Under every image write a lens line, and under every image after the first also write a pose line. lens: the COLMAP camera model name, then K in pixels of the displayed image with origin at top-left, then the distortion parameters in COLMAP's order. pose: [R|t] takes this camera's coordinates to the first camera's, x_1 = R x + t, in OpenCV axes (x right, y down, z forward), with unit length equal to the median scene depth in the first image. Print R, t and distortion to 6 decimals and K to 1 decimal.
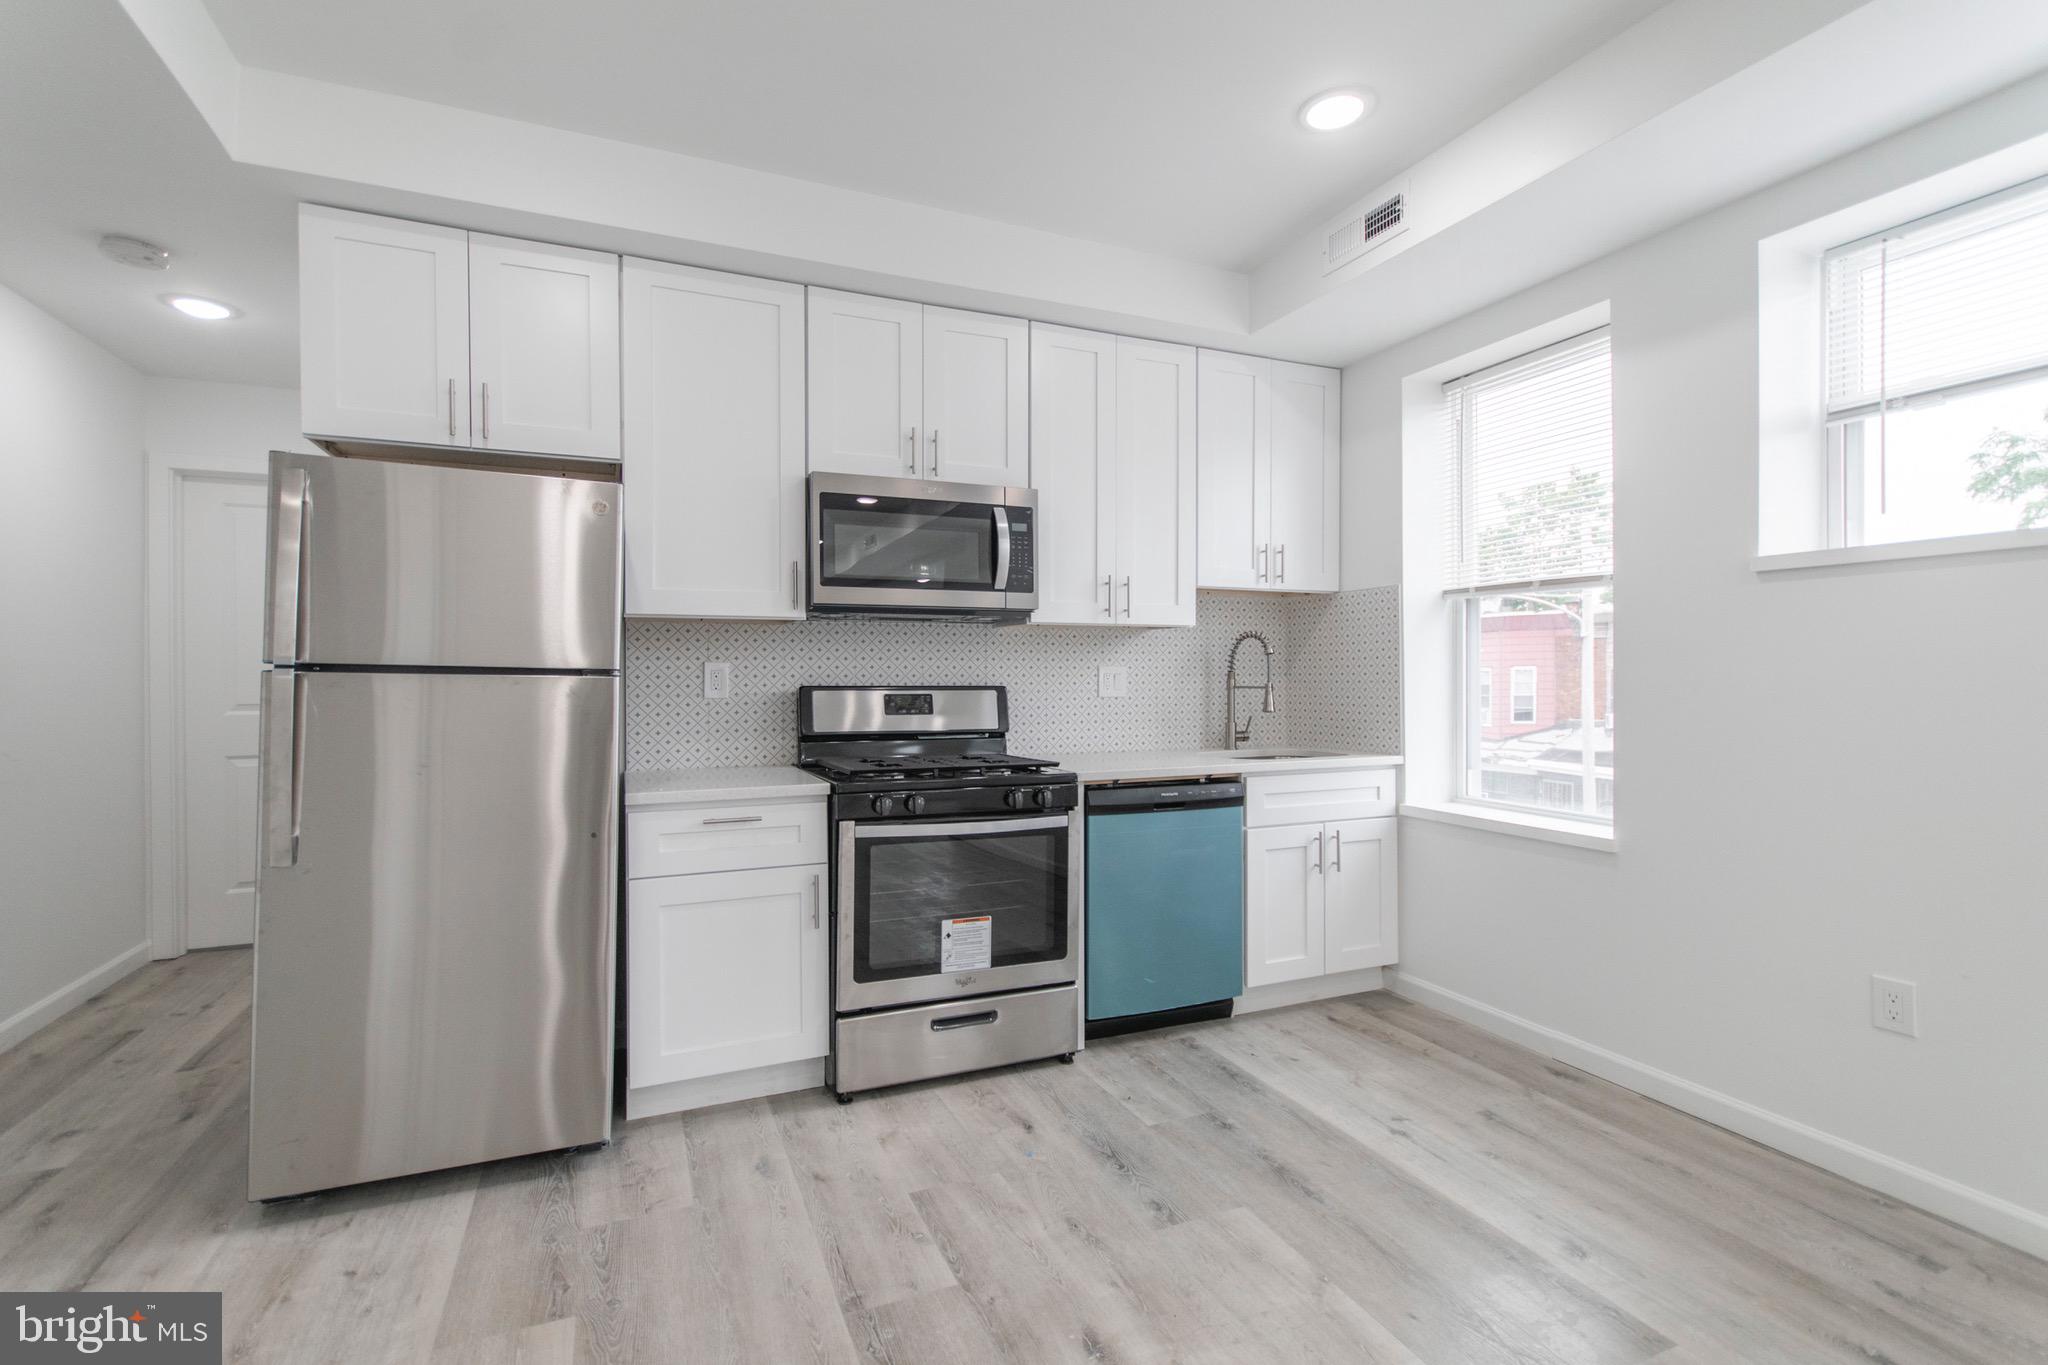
lens RADIAL K [[918.8, 0, 1024.6], [0, 918.8, 676.1], [0, 0, 1]] dist [-0.000173, 0.000110]
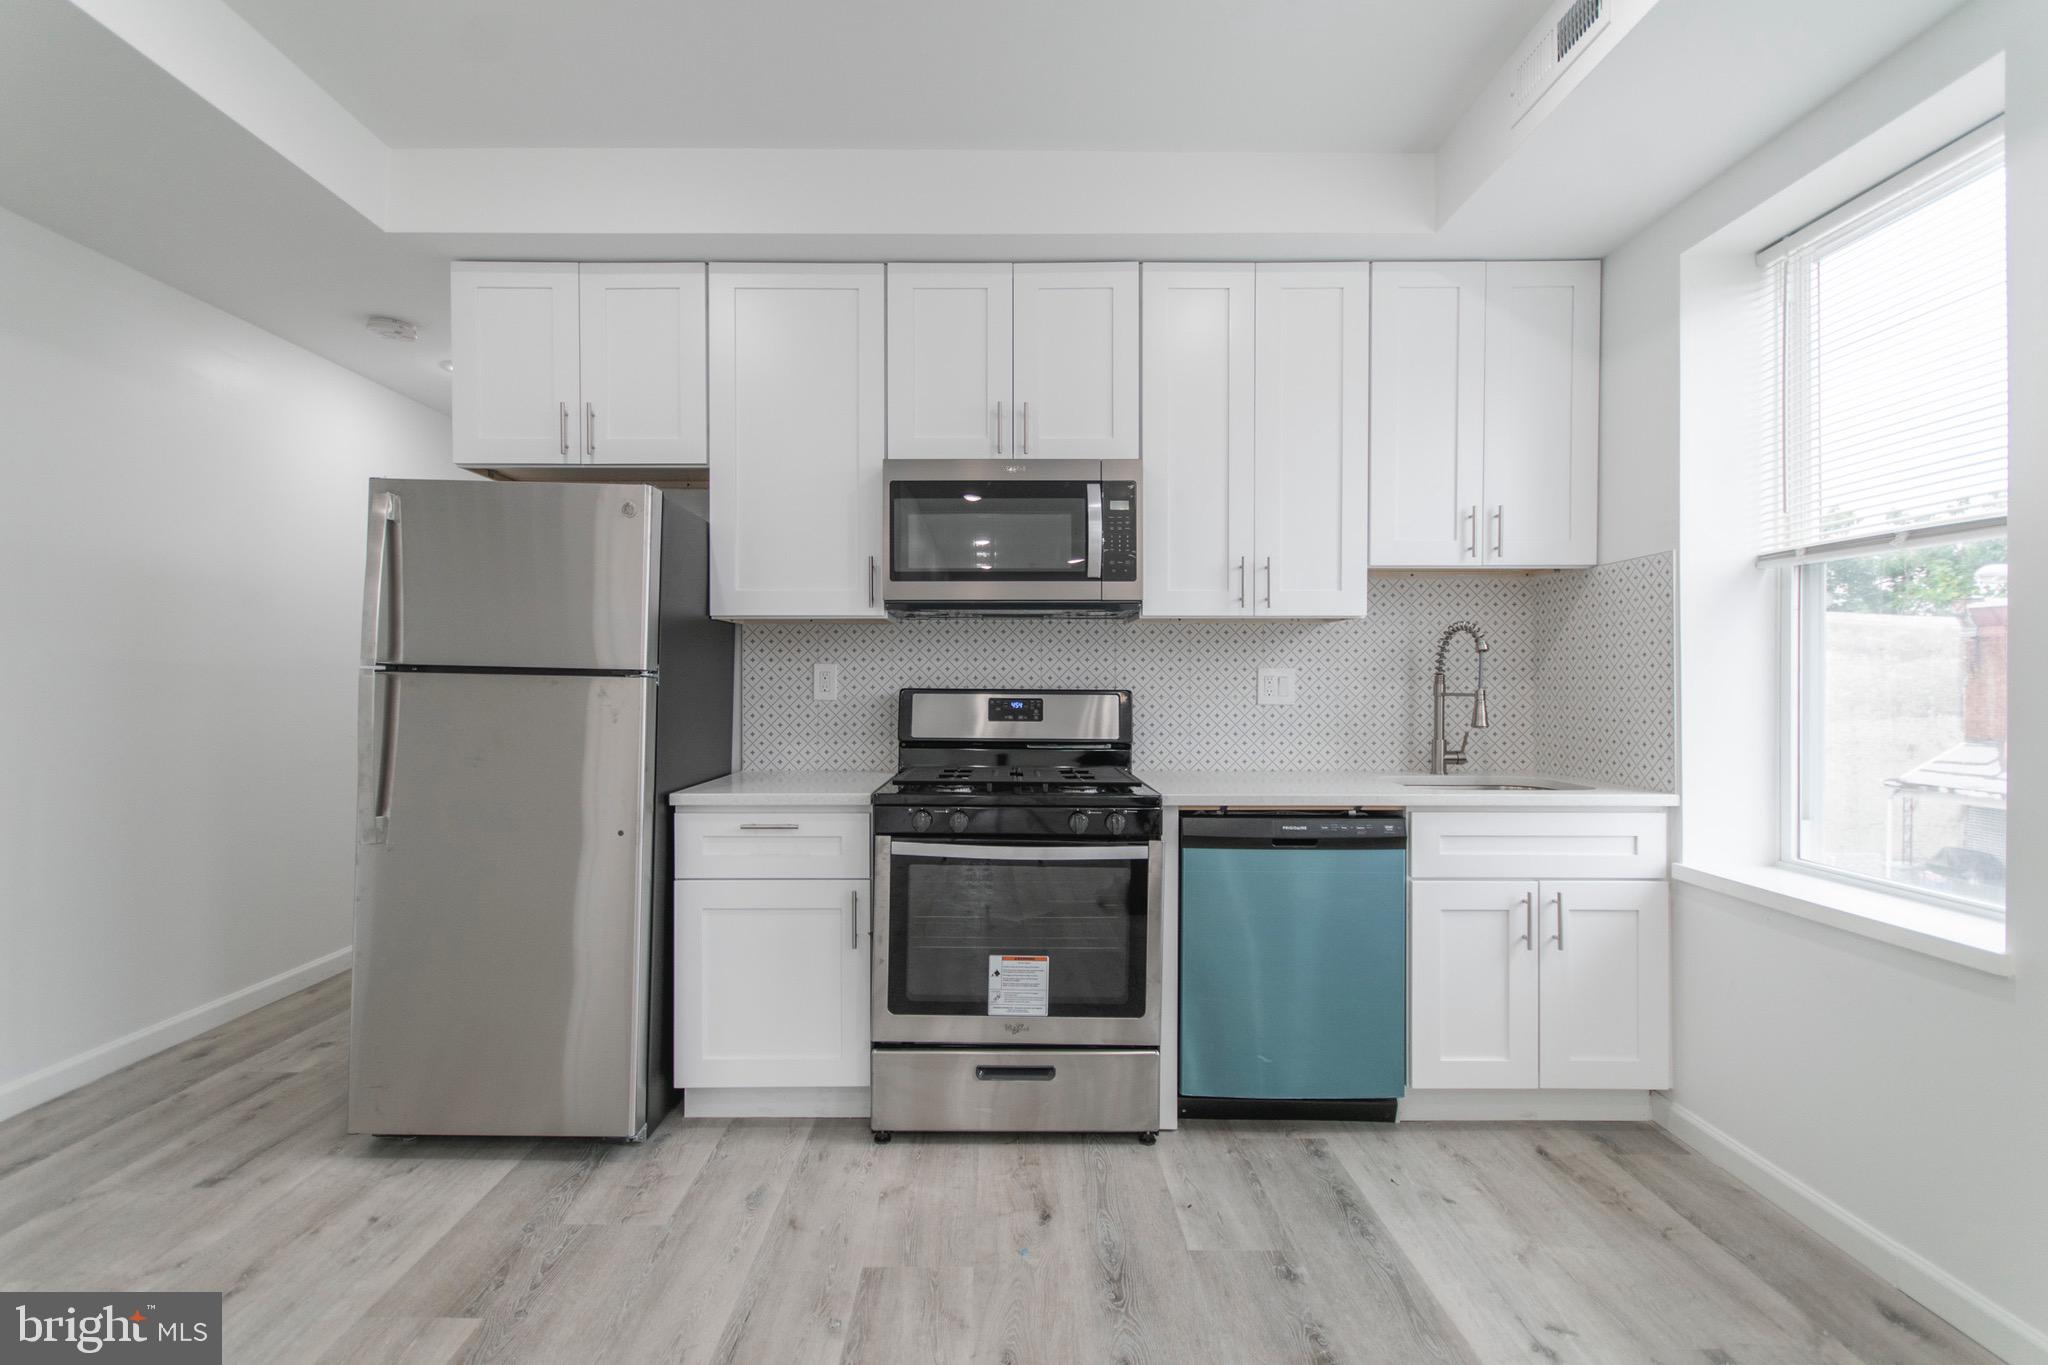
lens RADIAL K [[924.7, 0, 1011.4], [0, 924.7, 681.3], [0, 0, 1]] dist [0.003299, -0.000606]
pose [[0.921012, 0.004279, -0.389510, 0.242427], [-0.003861, 0.999991, 0.001856, 0.001269], [0.389515, -0.000205, 0.921020, 0.169031]]
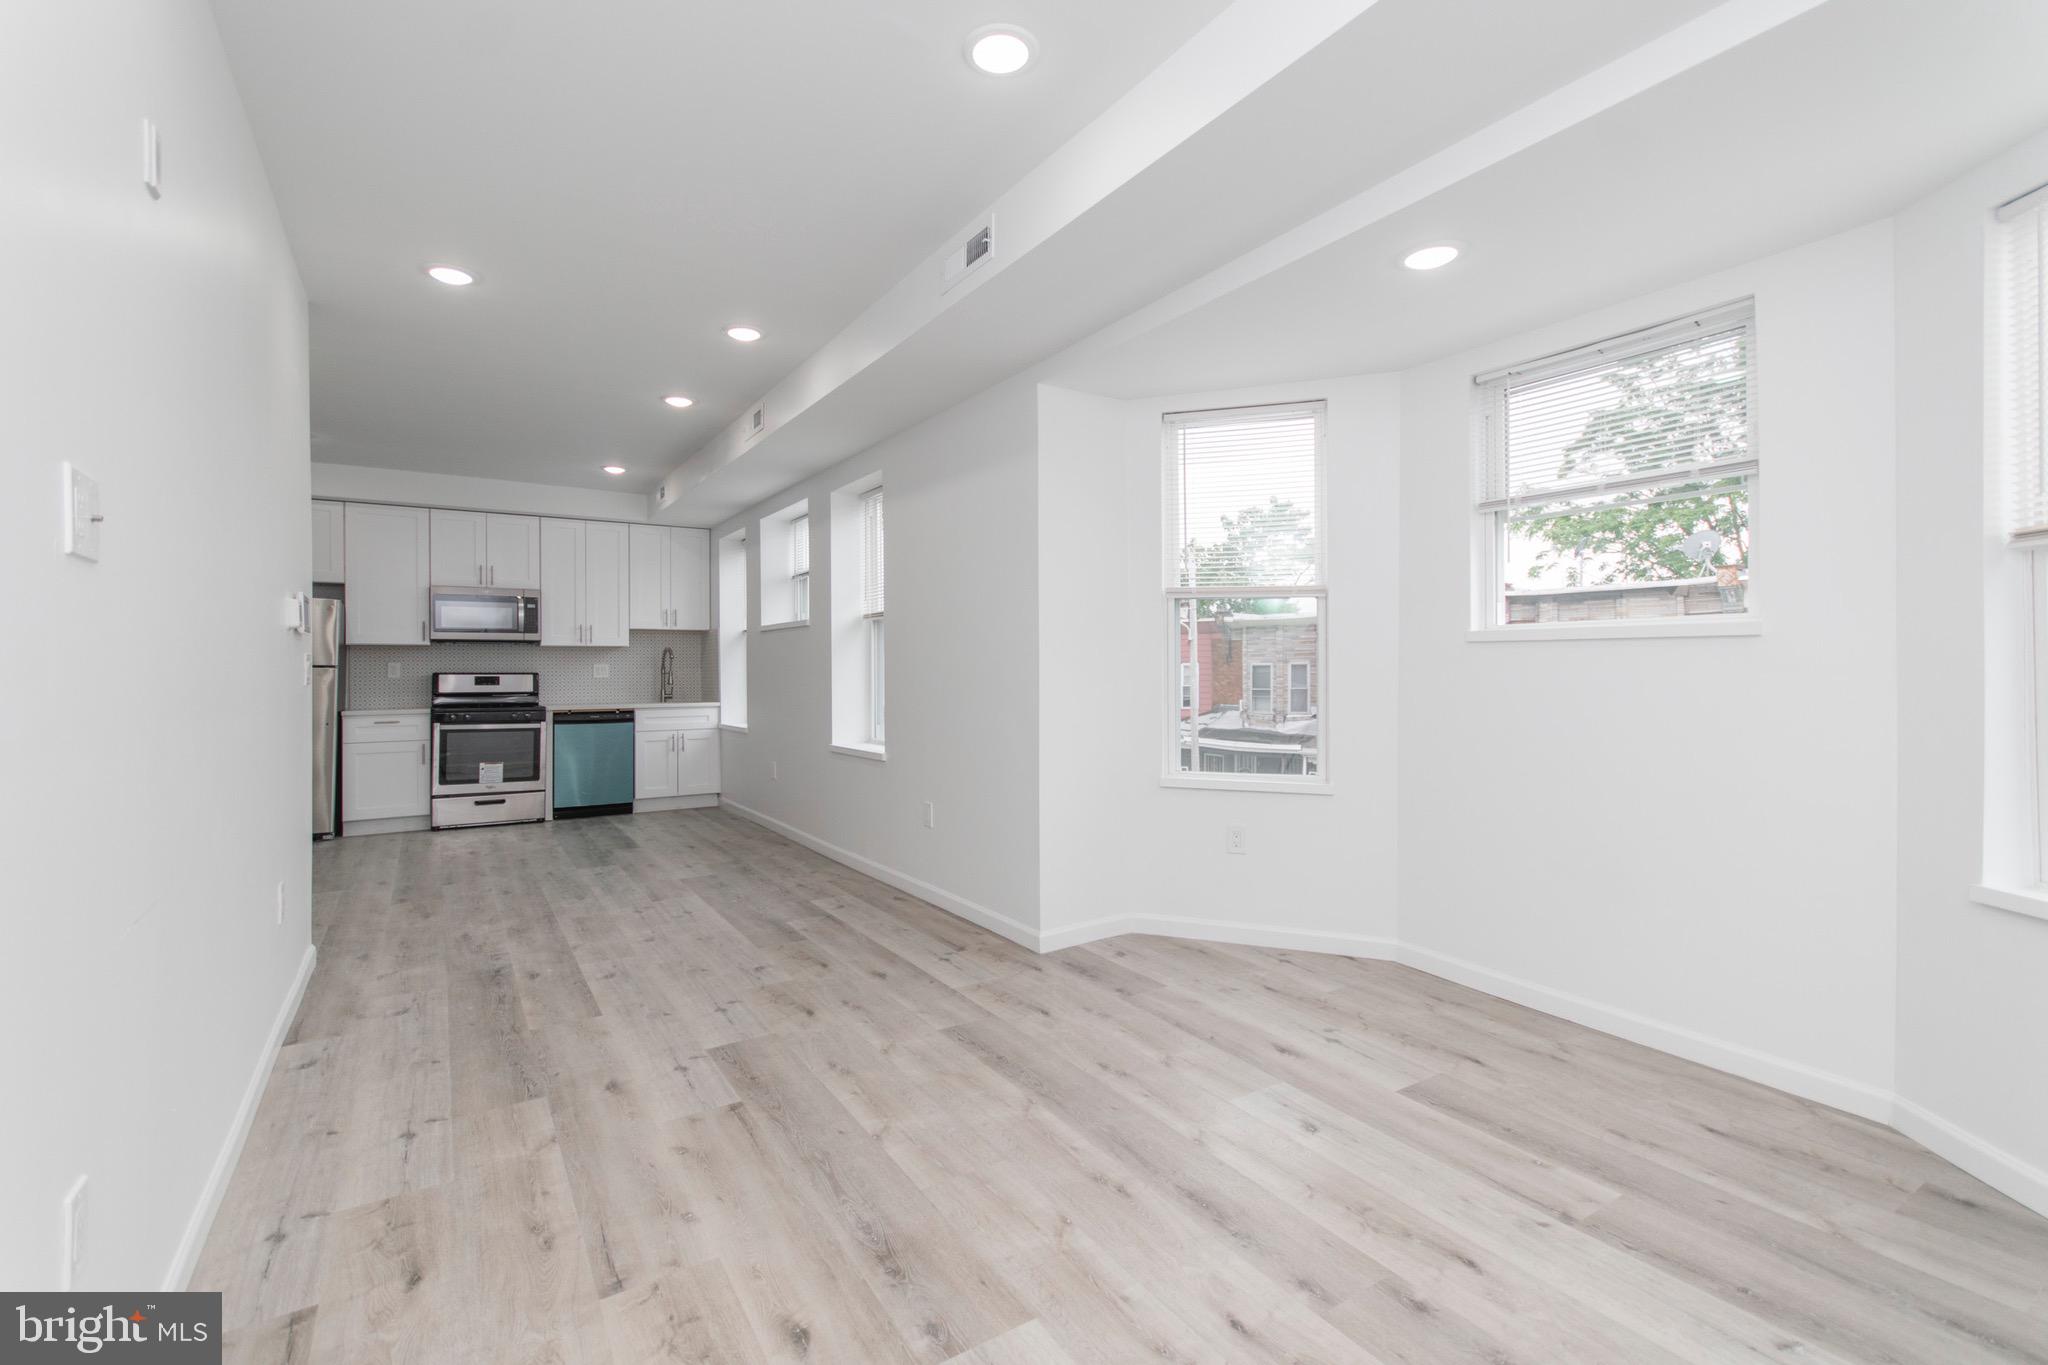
lens RADIAL K [[942.2, 0, 1023.4], [0, 942.2, 666.0], [0, 0, 1]] dist [0.000513, -0.000206]
pose [[0.988983, -0.002867, 0.147999, 0.908165], [0.004059, 0.999962, -0.007751, 0.018942], [-0.147971, 0.008267, 0.988957, -1.626775]]
